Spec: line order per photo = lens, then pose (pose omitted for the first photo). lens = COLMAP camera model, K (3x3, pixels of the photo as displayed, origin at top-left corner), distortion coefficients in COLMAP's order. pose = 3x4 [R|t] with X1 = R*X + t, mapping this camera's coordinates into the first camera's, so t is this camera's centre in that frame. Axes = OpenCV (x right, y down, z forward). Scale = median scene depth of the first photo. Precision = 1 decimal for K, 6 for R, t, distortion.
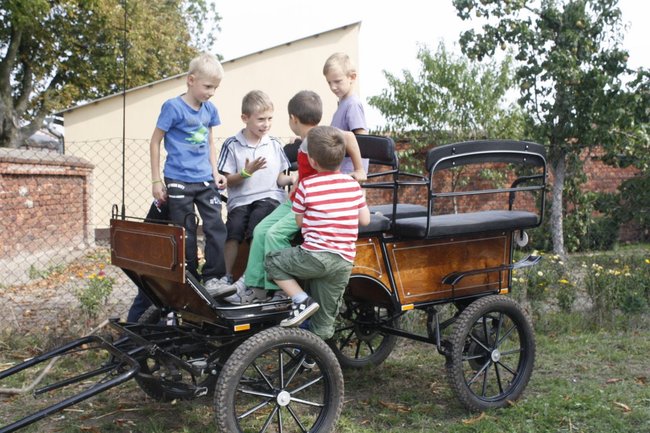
lens RADIAL K [[902.7, 0, 325.0], [0, 902.7, 216.5], [0, 0, 1]] dist [-0.345992, 1.407023]
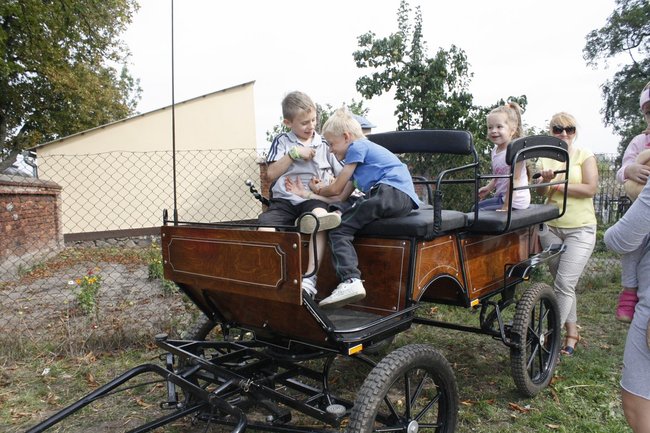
lens RADIAL K [[559.2, 0, 325.0], [0, 559.2, 216.5], [0, 0, 1]] dist [-0.221998, 0.222926]
pose [[0.973878, -0.036469, 0.224124, -0.088958], [0.036813, 0.999319, 0.002645, -0.000889], [-0.224067, 0.005675, 0.974557, 0.193850]]
